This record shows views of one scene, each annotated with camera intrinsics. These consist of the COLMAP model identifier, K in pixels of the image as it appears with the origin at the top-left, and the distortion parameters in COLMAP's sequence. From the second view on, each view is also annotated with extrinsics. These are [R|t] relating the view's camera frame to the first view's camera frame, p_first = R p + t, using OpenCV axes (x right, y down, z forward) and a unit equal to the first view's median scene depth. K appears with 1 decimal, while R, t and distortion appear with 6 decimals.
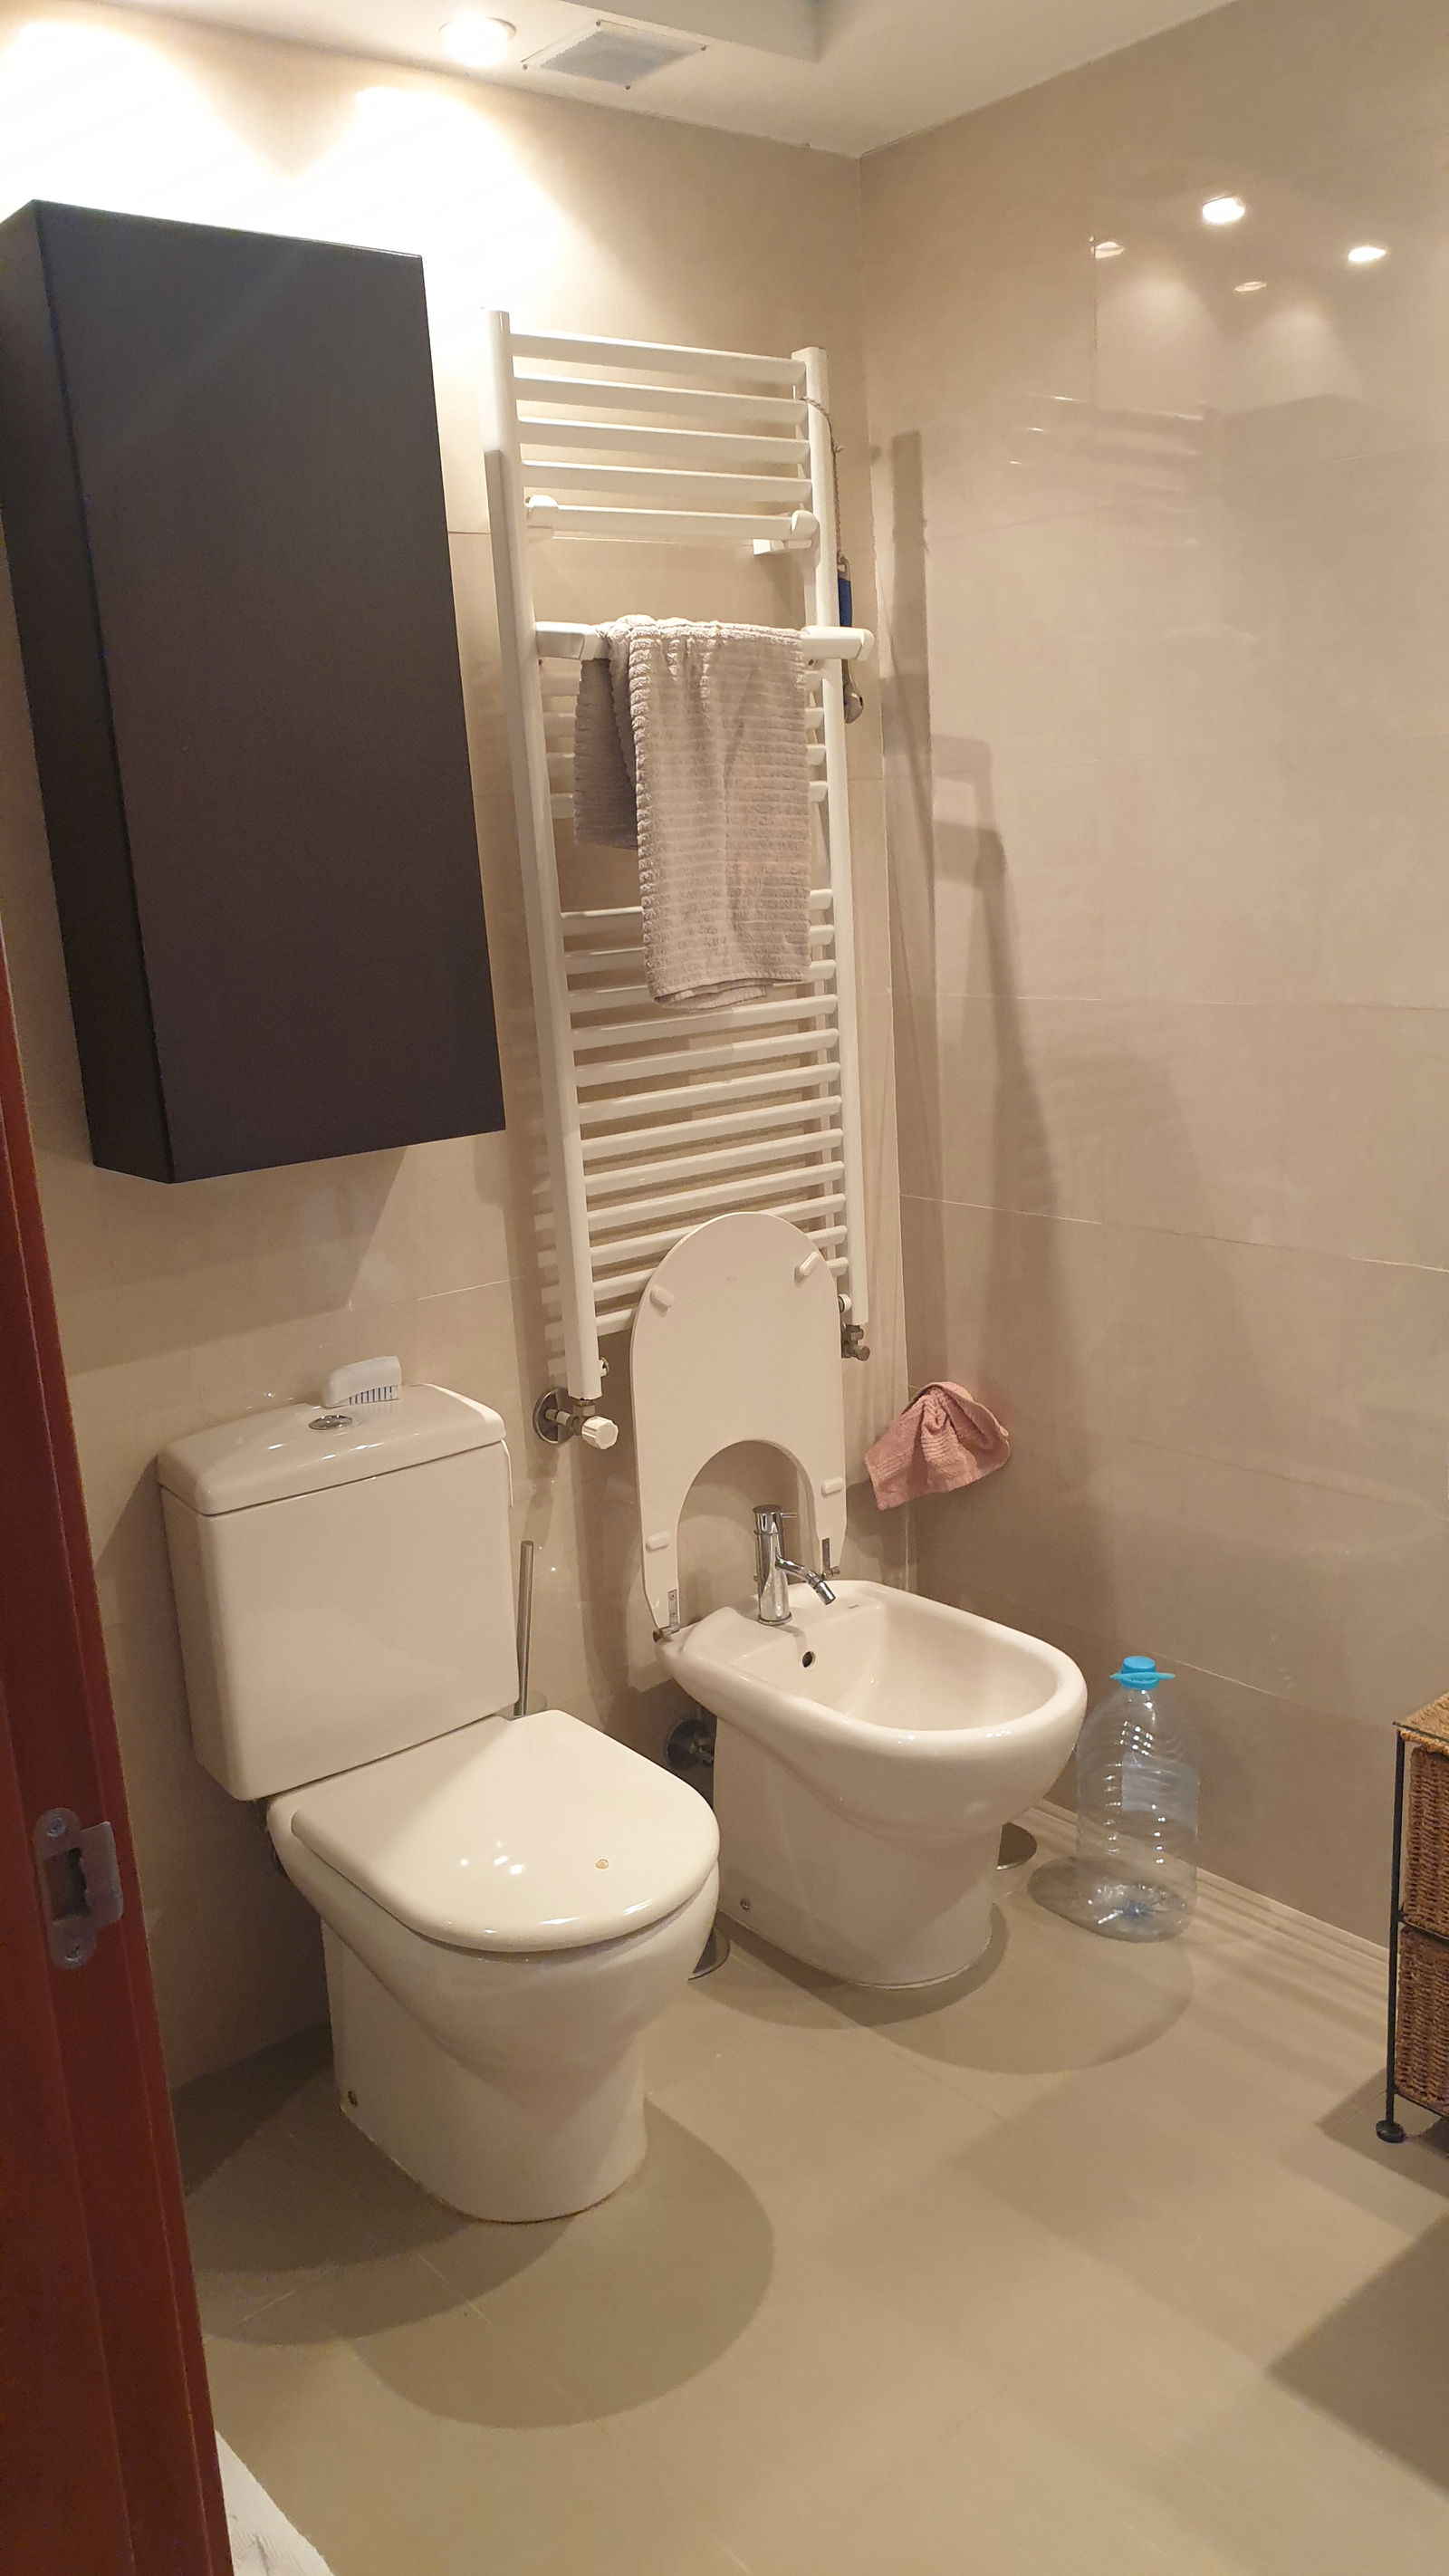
lens RADIAL K [[2076.5, 0, 724.5], [0, 2076.5, 1288.0], [0, 0, 1]] dist [0.118647, -0.221924]
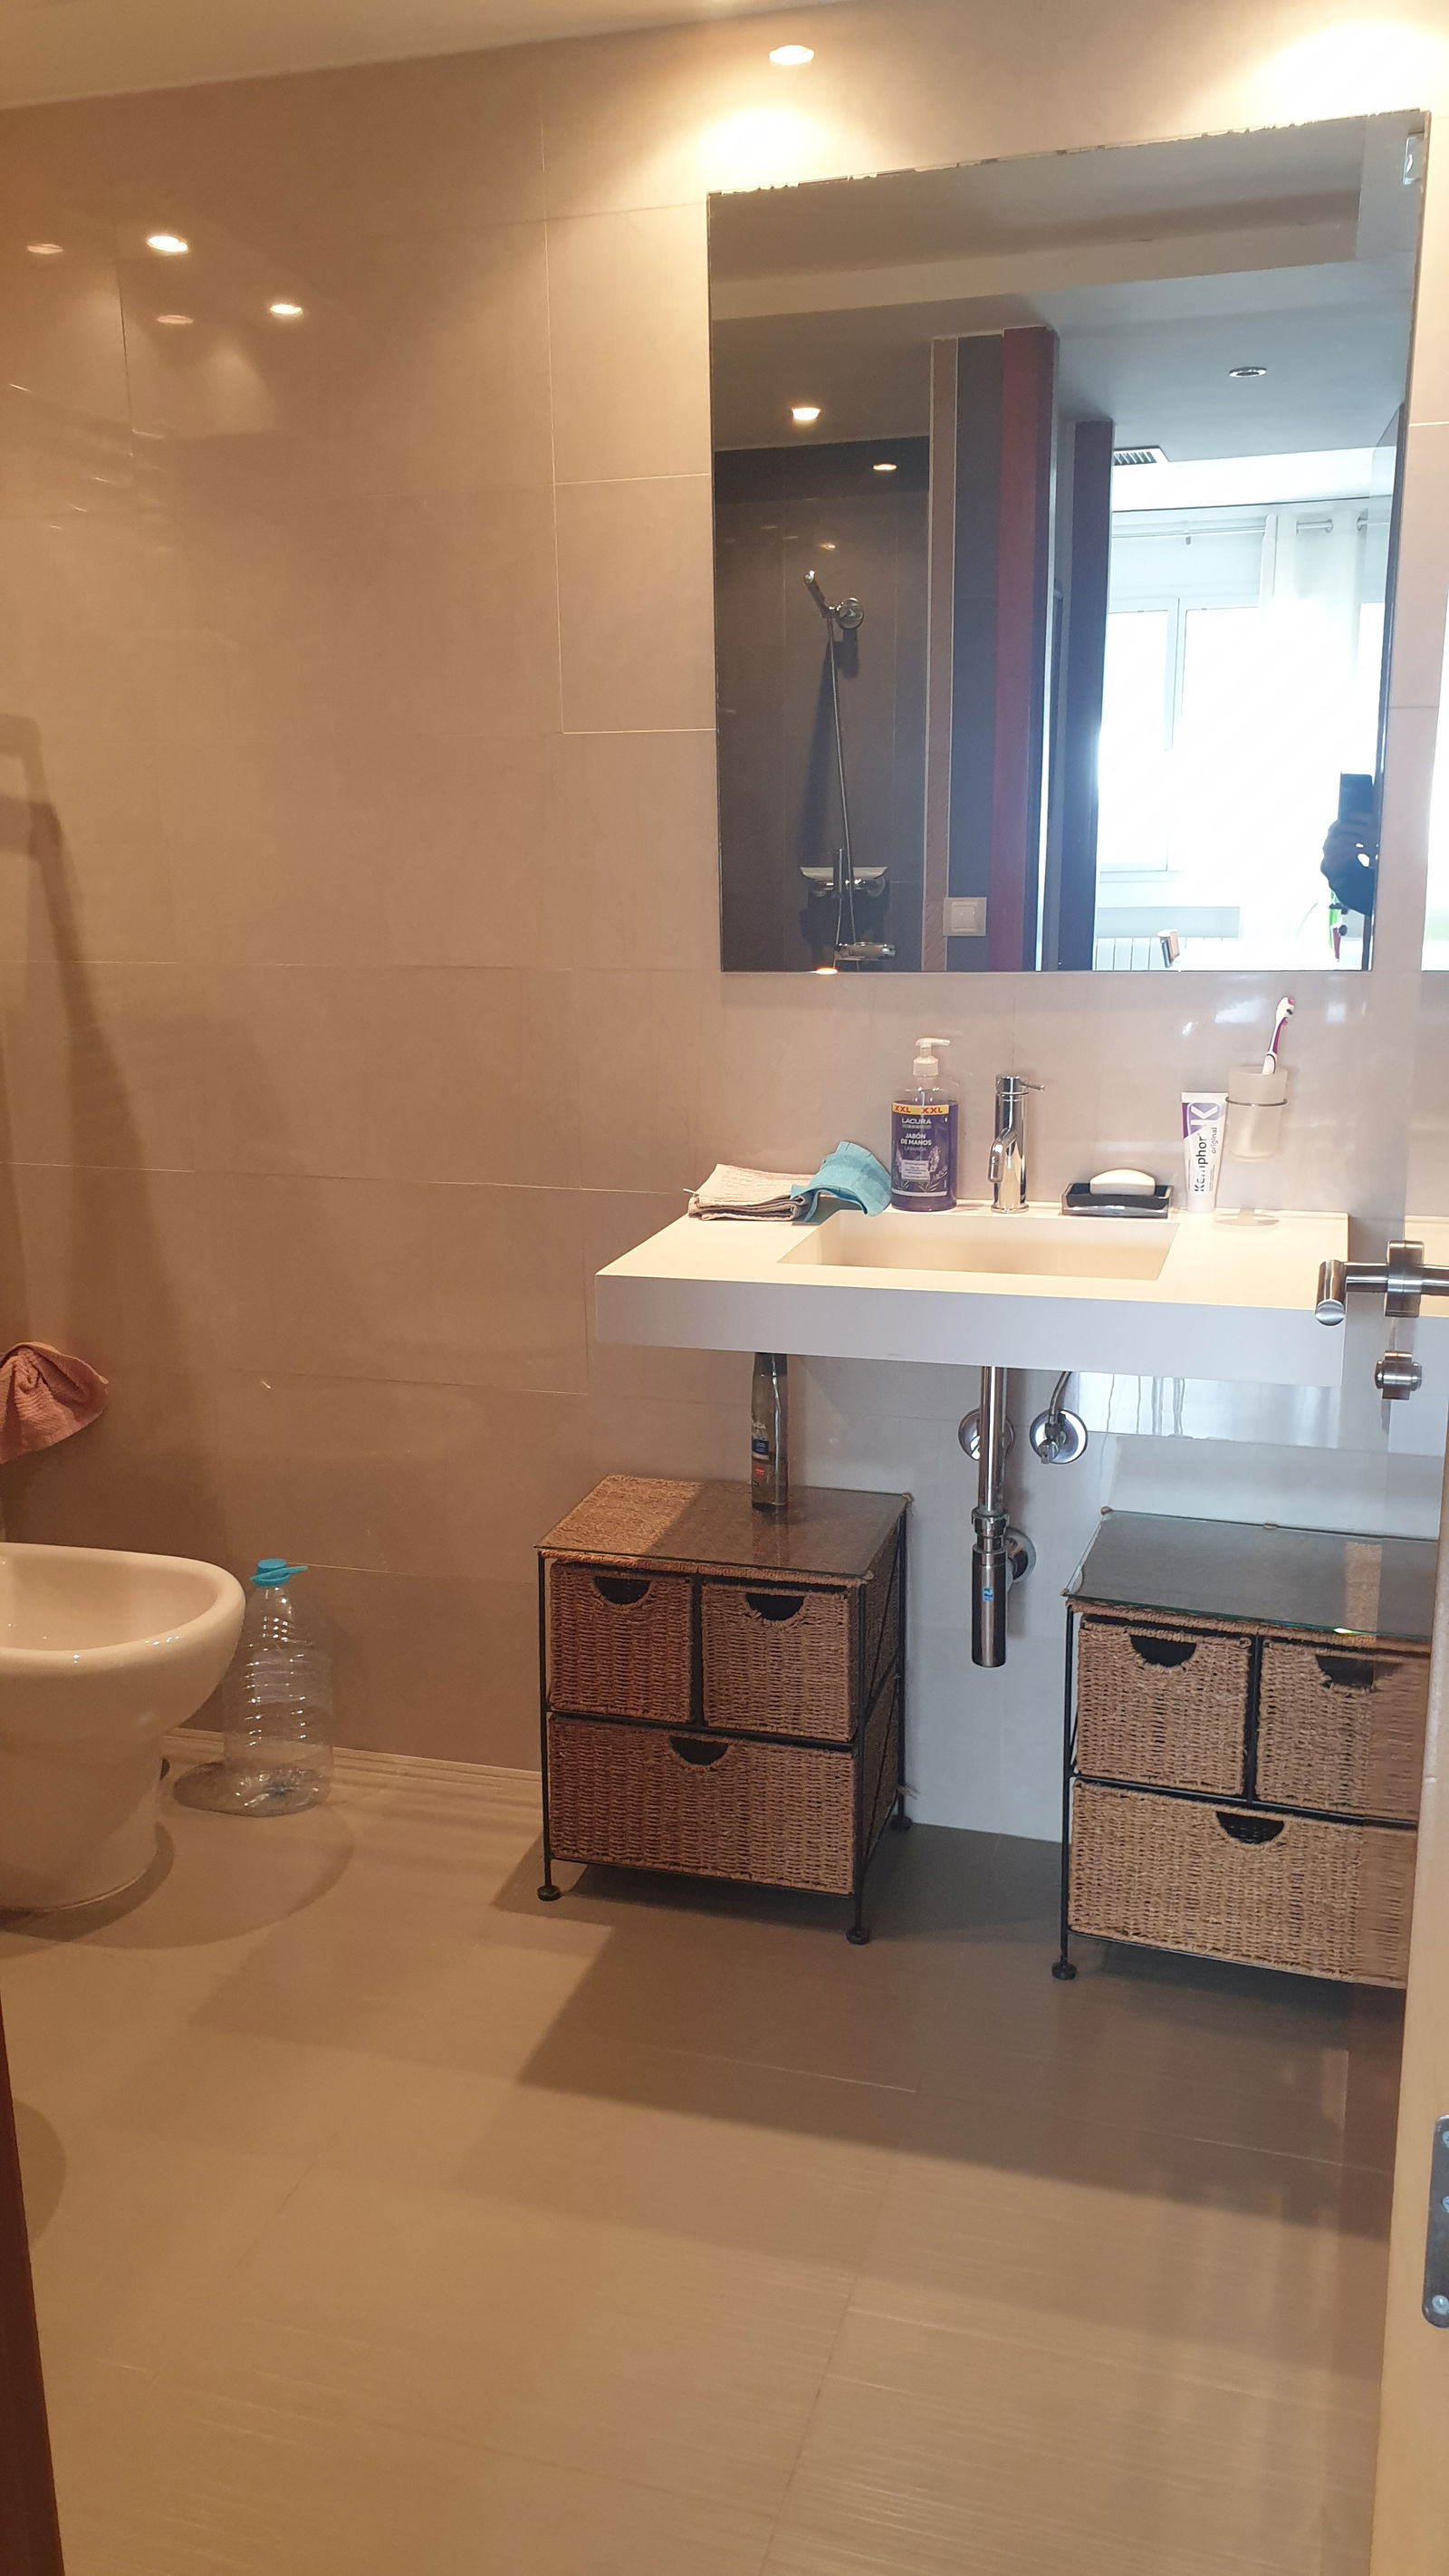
lens RADIAL K [[2045.1, 0, 724.5], [0, 2045.1, 1288.0], [0, 0, 1]] dist [0.094492, -0.000873]
pose [[0.844194, -0.084135, 0.529394, -0.159950], [0.093238, 0.995598, 0.009547, 0.045379], [-0.527867, 0.041301, 0.848322, -0.053430]]
